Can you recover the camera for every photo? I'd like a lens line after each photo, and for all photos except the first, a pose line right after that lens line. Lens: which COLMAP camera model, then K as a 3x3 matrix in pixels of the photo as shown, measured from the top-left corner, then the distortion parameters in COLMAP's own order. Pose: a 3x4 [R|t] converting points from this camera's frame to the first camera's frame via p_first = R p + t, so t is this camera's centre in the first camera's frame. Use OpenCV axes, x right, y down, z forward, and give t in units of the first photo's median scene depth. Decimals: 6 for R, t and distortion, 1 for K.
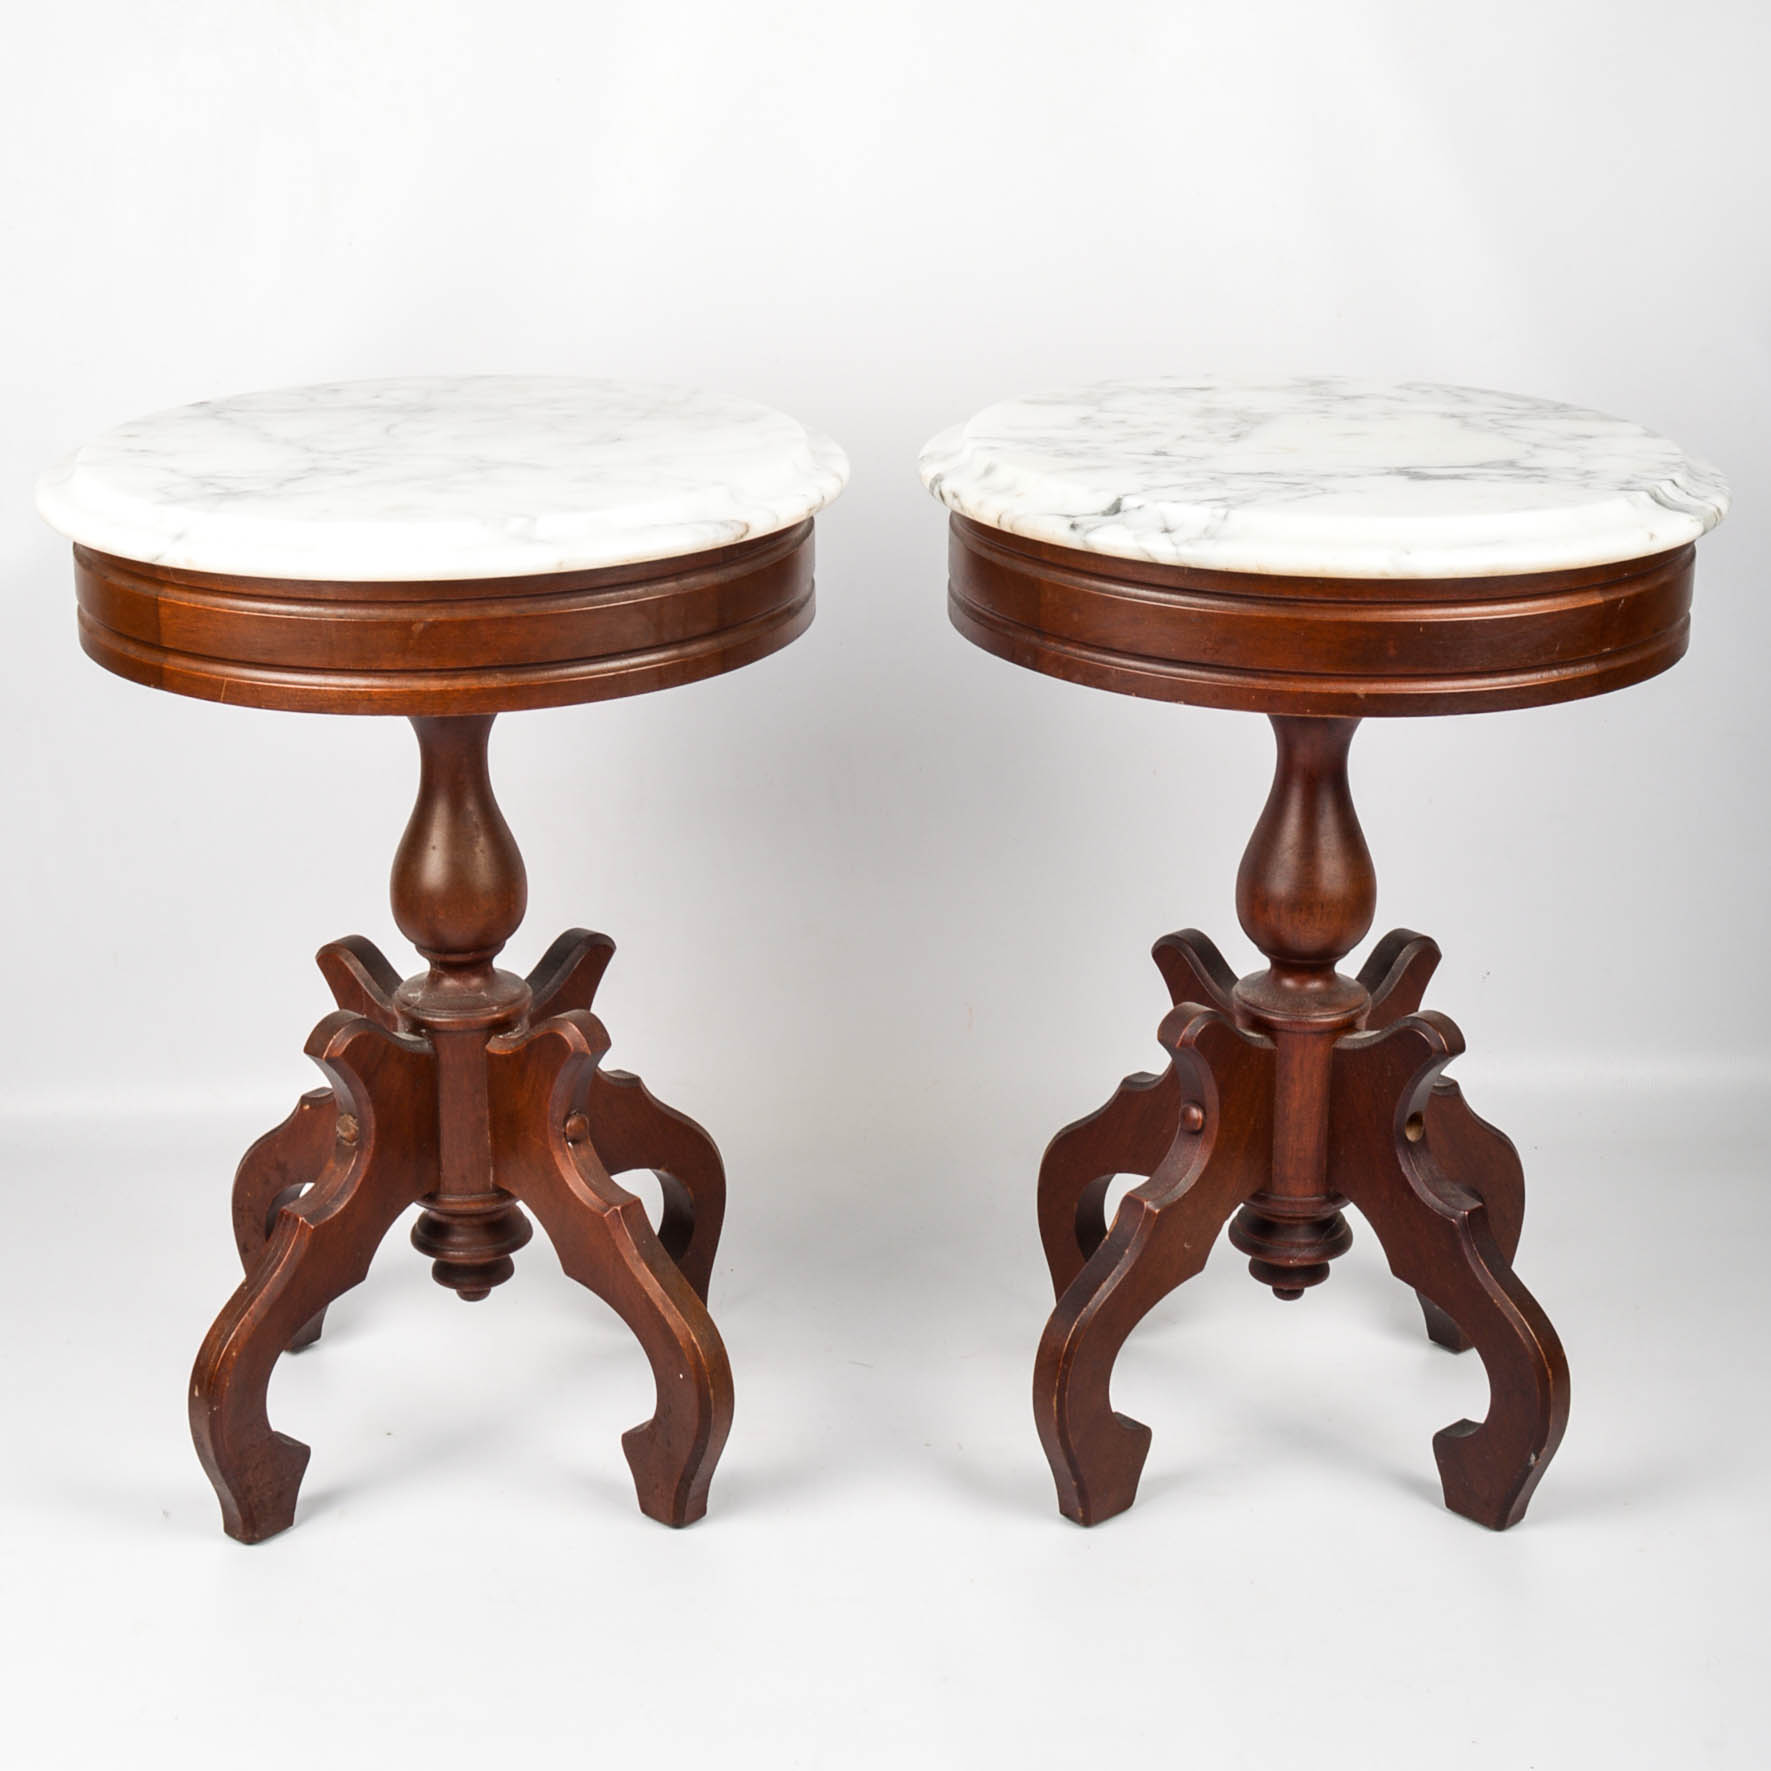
lens RADIAL K [[2750.2, 0, 895.3], [0, 2750.2, 882.0], [0, 0, 1]] dist [-0.046592, 0.000000]
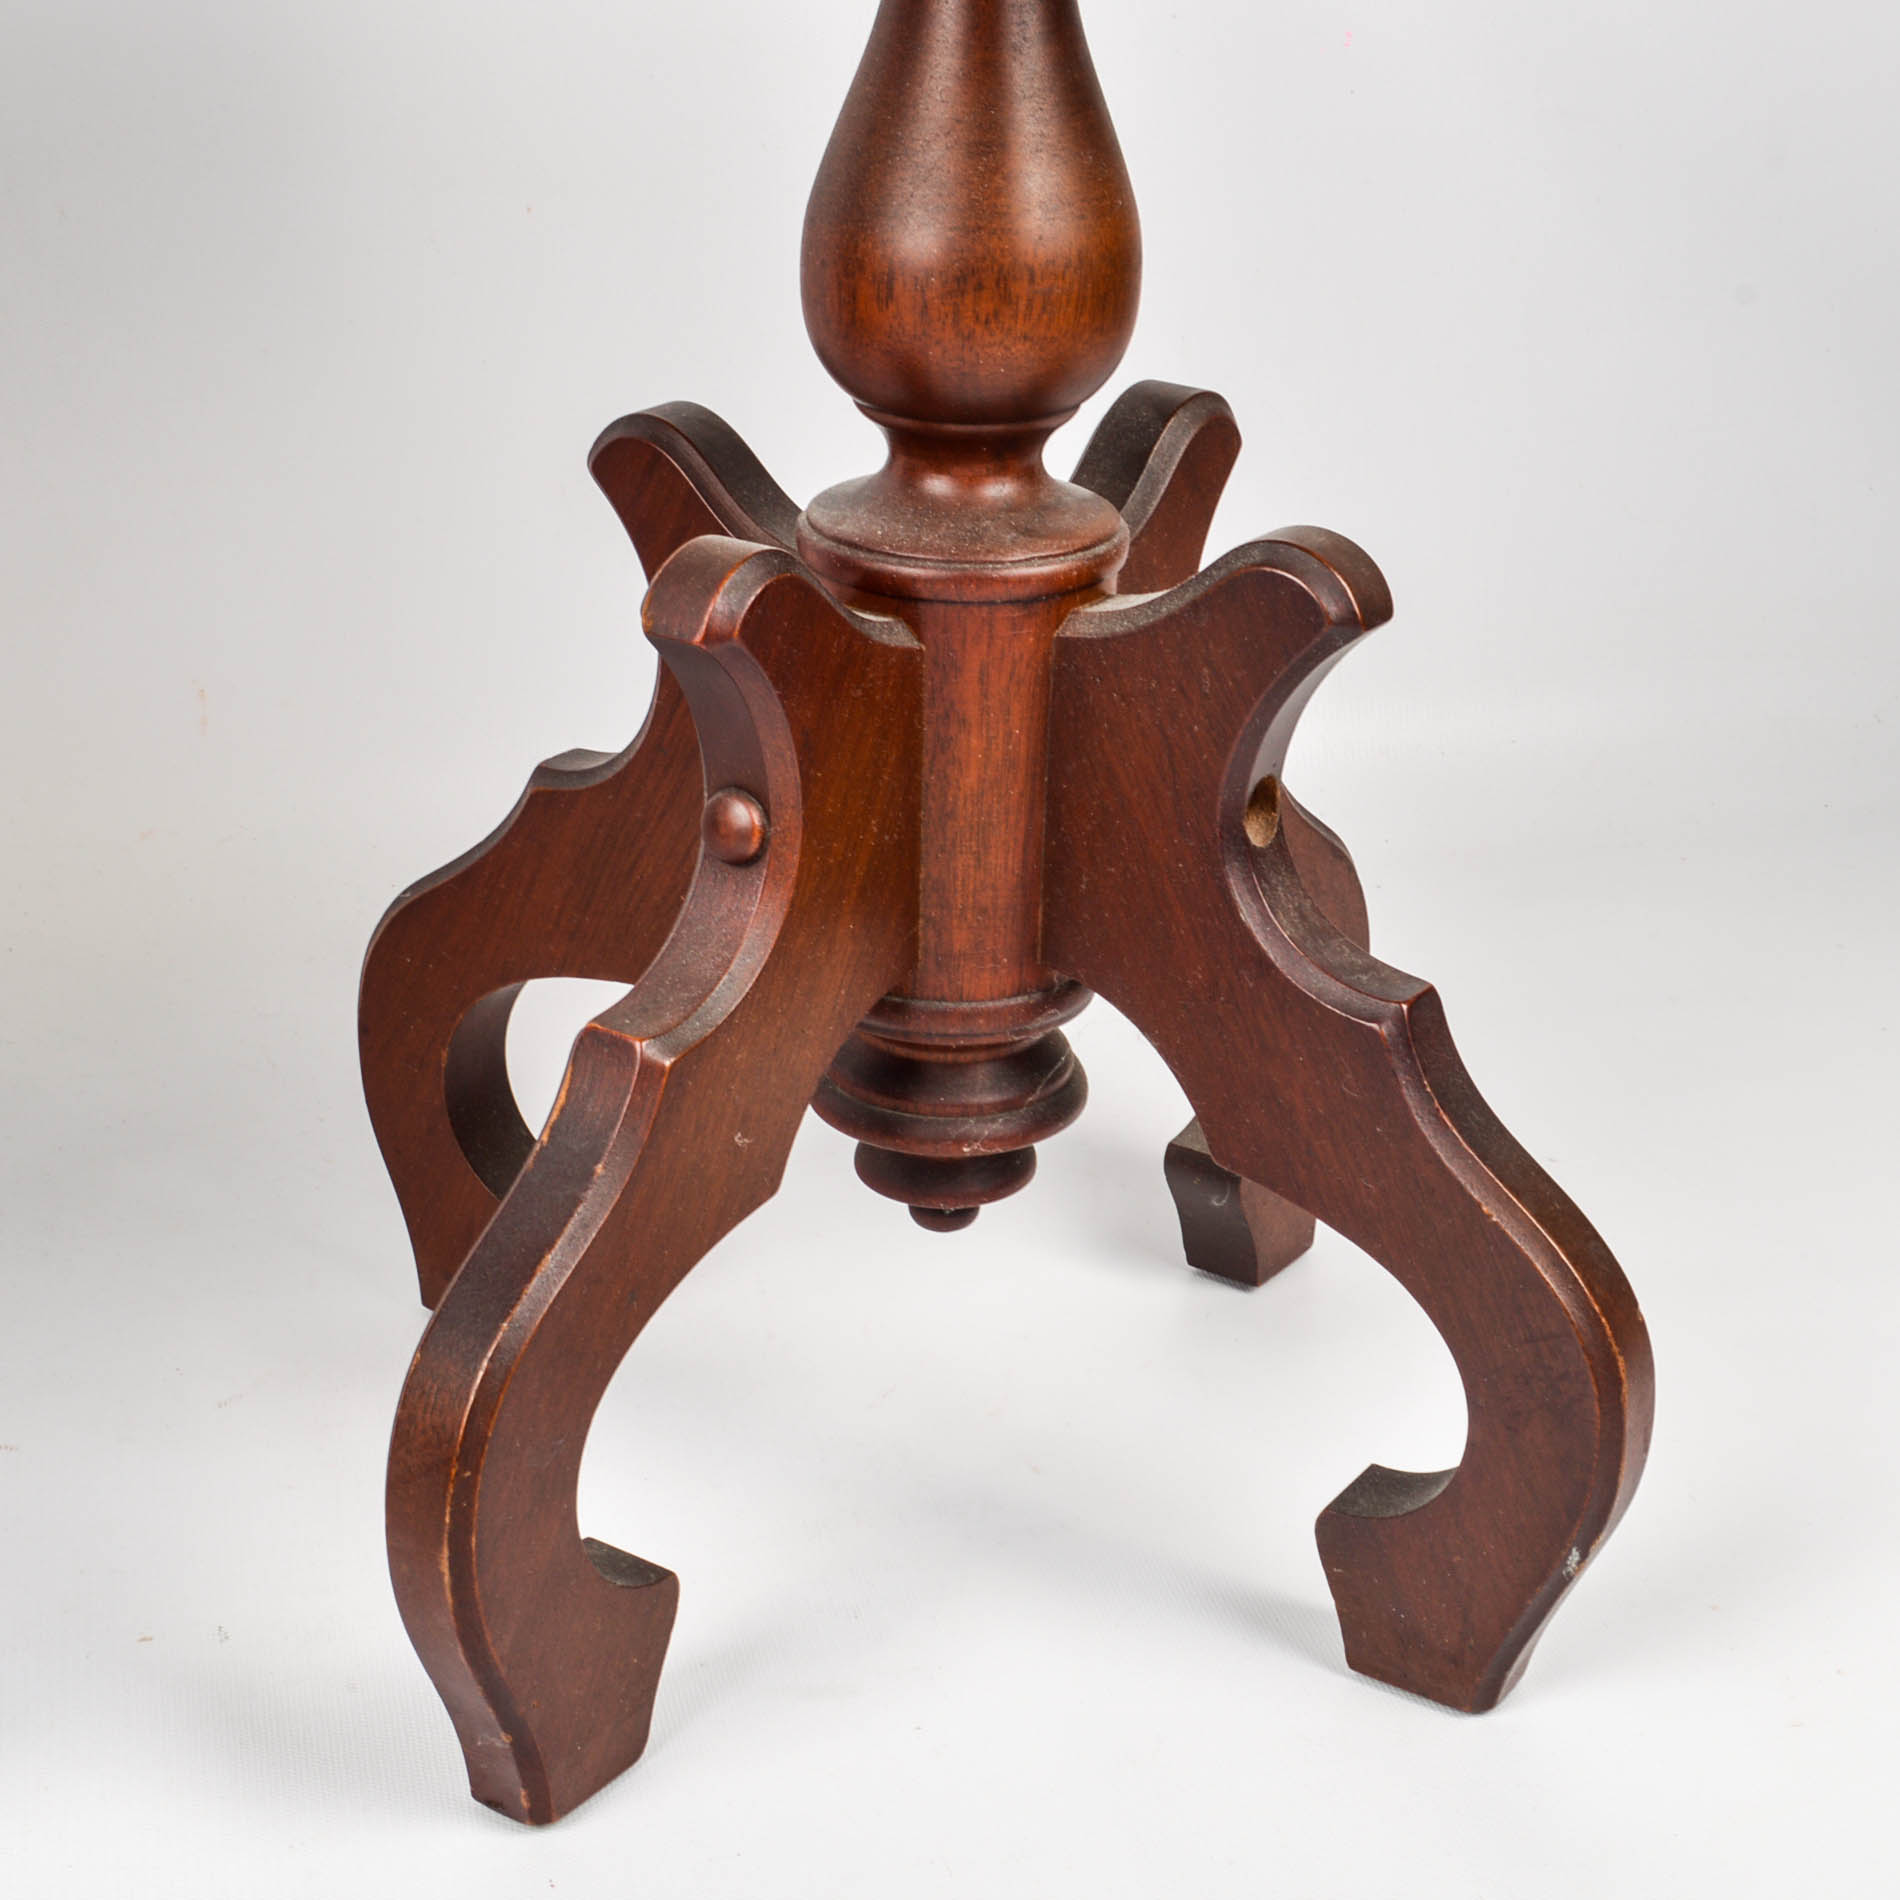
lens RADIAL K [[2950.5, 0, 954.1], [0, 2950.5, 957.3], [0, 0, 1]] dist [-0.046592, 0.000000]
pose [[0.965062, -0.075677, 0.250856, 0.028519], [0.050406, 0.993121, 0.105687, 0.060236], [-0.257129, -0.089350, 0.962238, 0.567300]]
